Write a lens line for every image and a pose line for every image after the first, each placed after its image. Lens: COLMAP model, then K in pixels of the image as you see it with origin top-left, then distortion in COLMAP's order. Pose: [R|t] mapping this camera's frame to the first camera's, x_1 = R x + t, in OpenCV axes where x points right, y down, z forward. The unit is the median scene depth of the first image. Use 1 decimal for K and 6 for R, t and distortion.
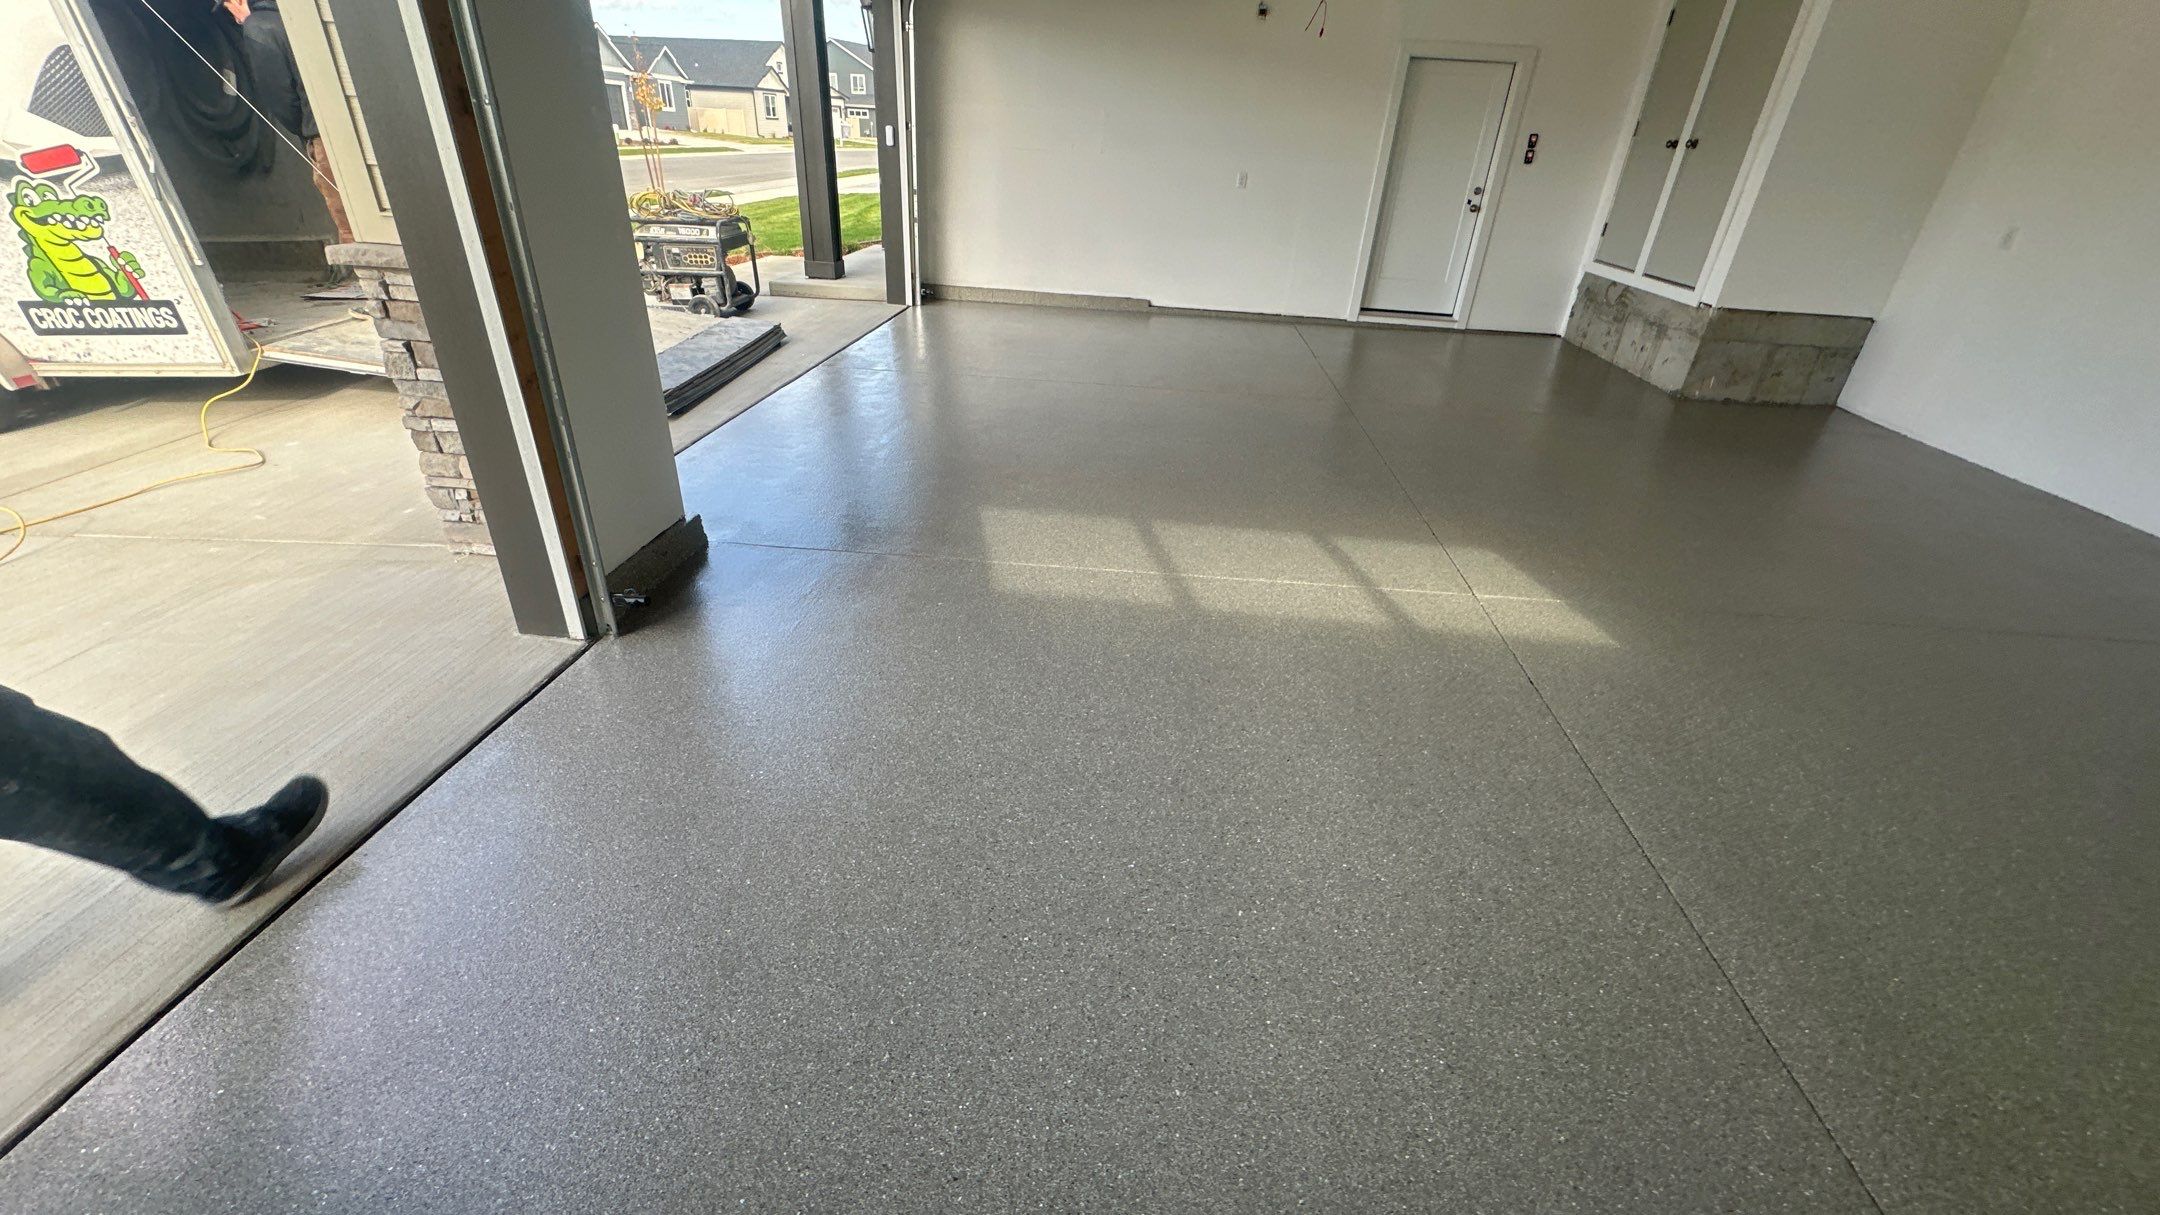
lens RADIAL K [[857.2, 0, 1079.4], [0, 857.2, 601.9], [0, 0, 1]] dist [-0.001629, 0.000272]
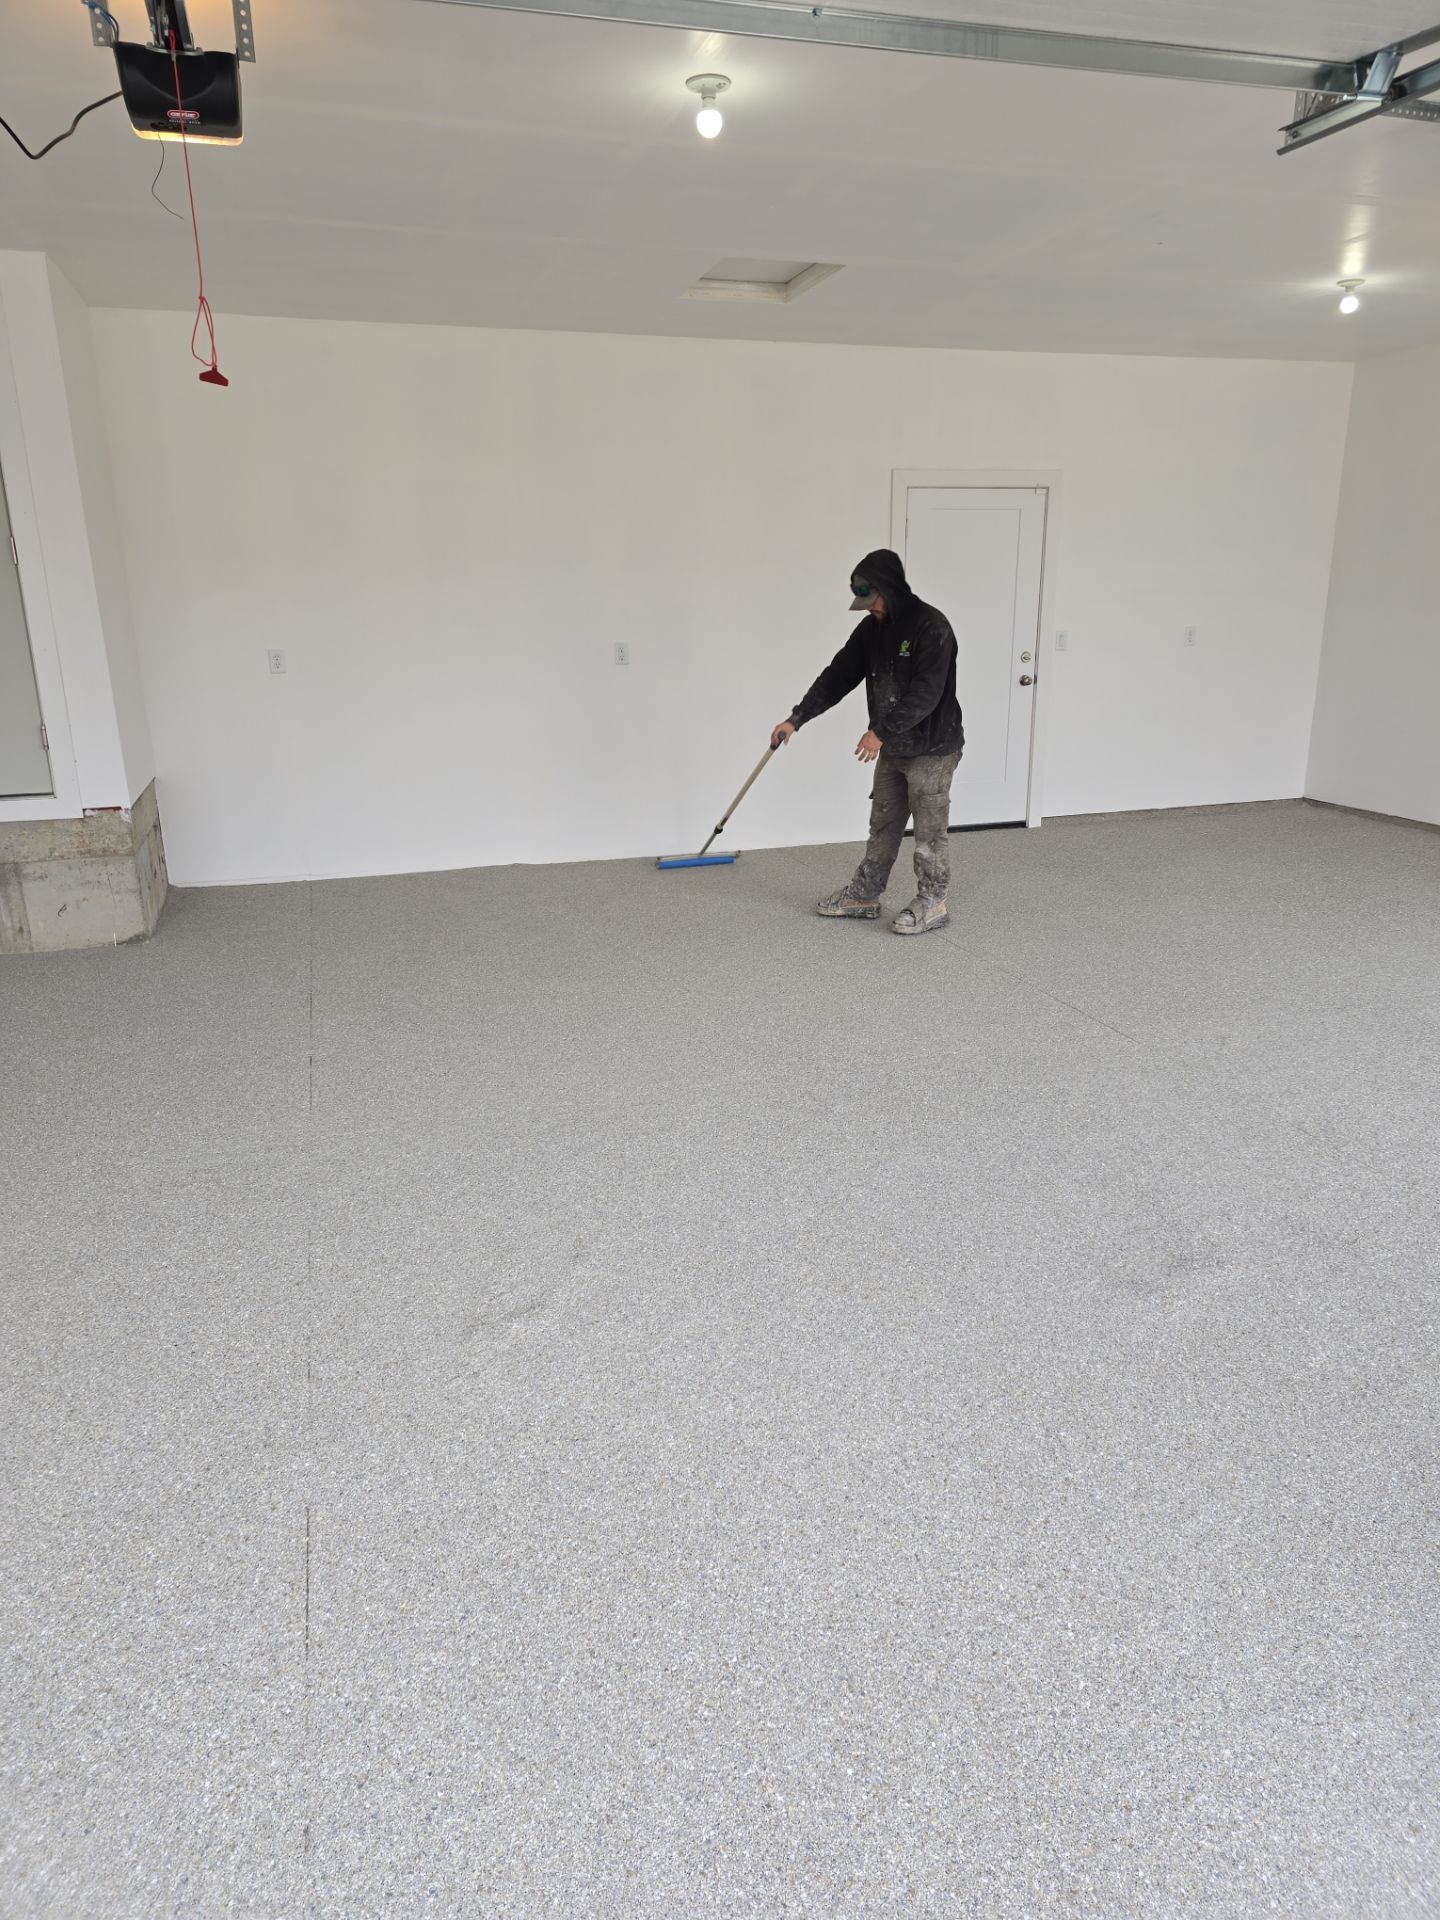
lens RADIAL K [[1273.8, 0, 730.0], [0, 1273.8, 953.5], [0, 0, 1]] dist [0.056755, -0.023867]
pose [[-0.386061, -0.298526, 0.872834, -0.273158], [0.435134, 0.775376, 0.457657, -0.426062], [-0.813397, 0.556484, -0.169444, 0.717041]]
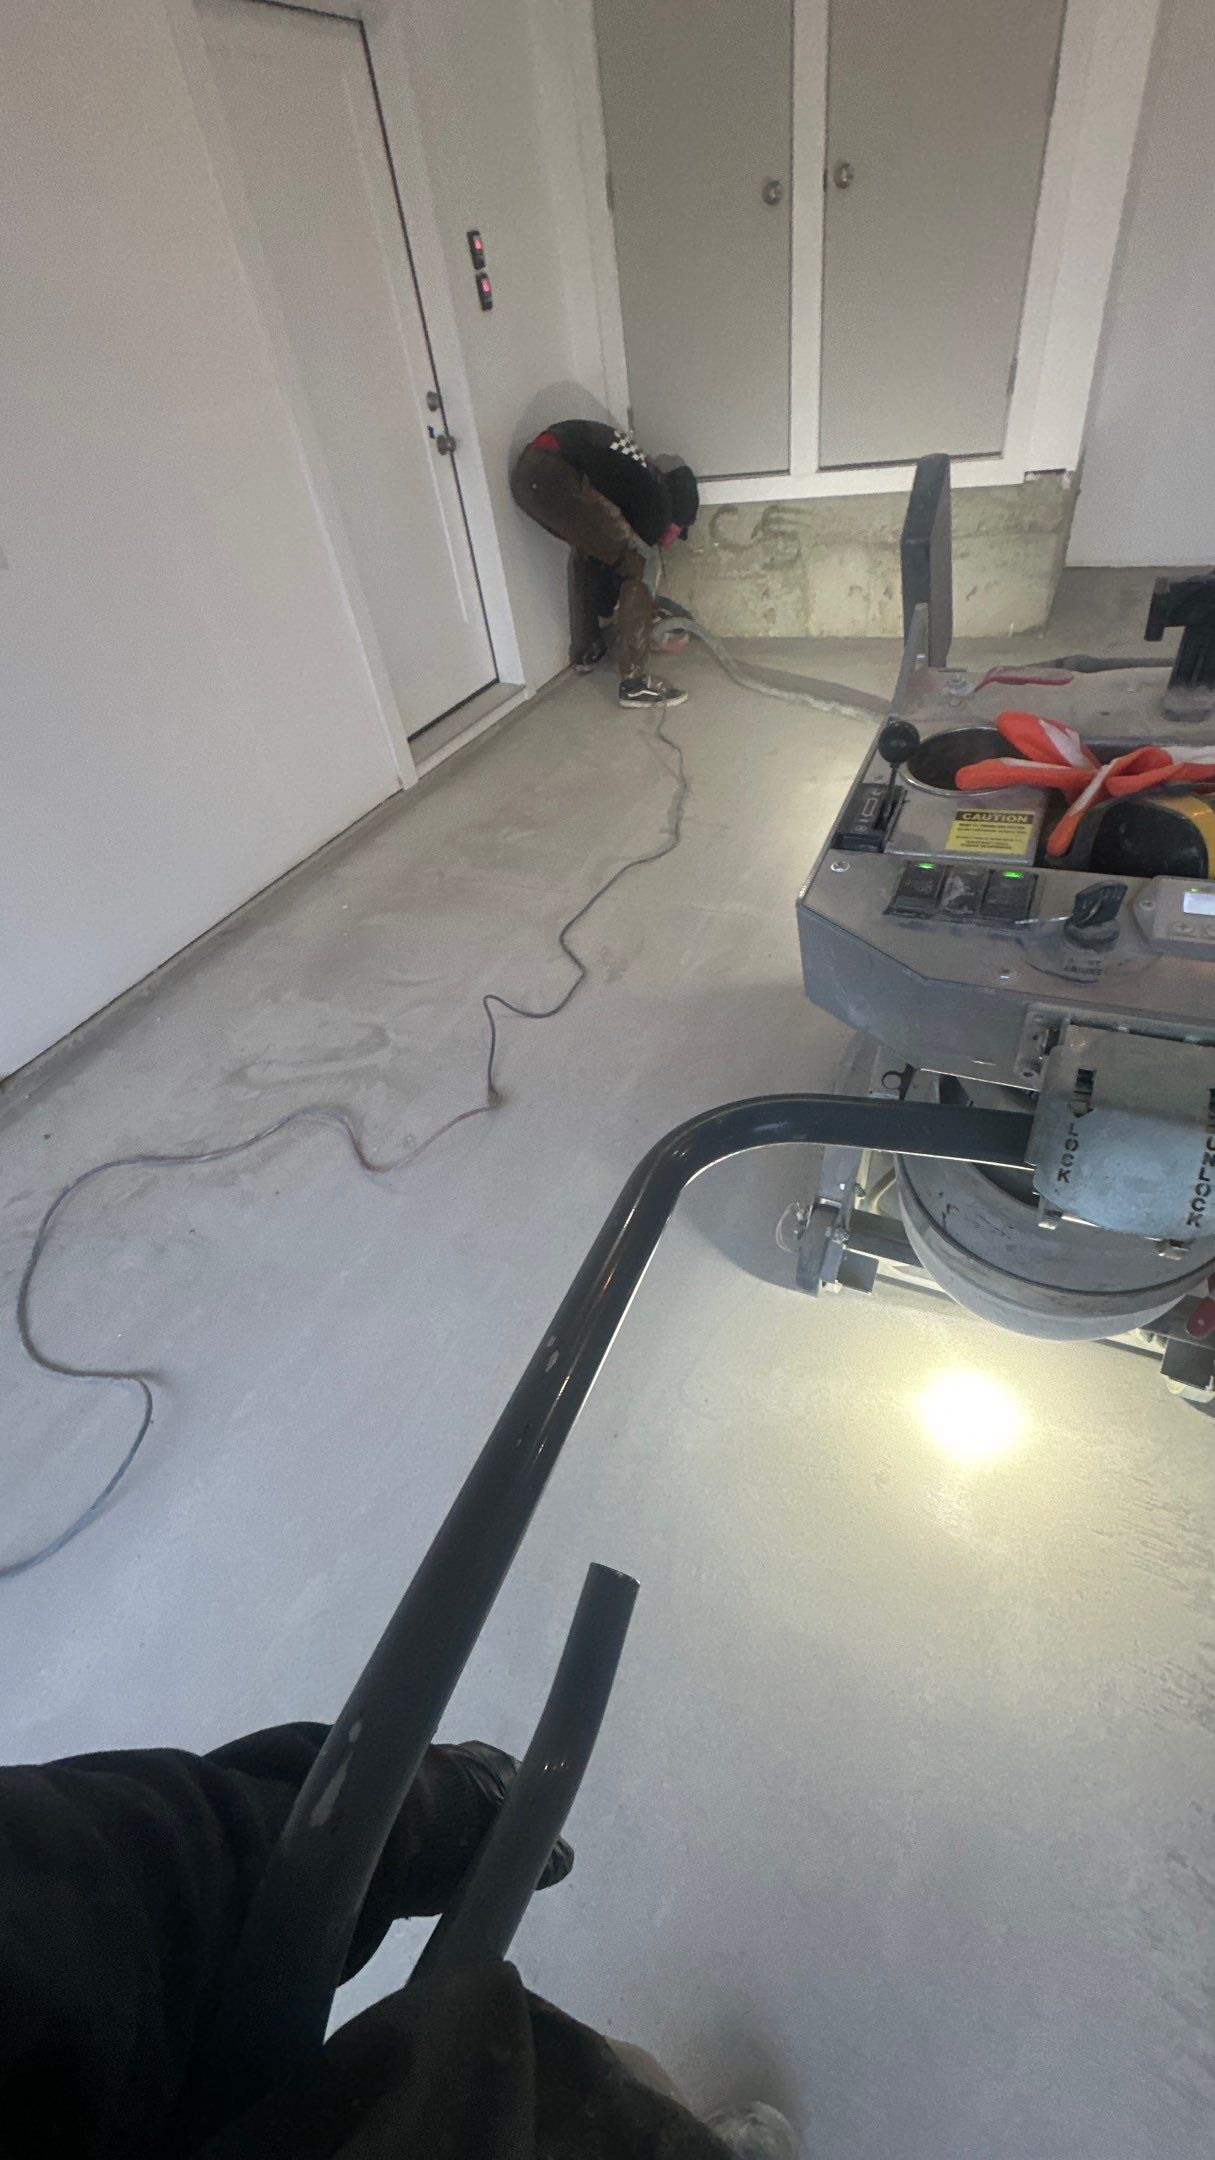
lens RADIAL K [[857.2, 0, 611.0], [0, 857.2, 1080.9], [0, 0, 1]] dist [-0.001629, 0.000272]
pose [[0.338233, -0.699088, 0.629979, -0.031939], [0.575187, 0.683411, 0.449566, -0.424505], [-0.744821, 0.210298, 0.633259, 0.797584]]
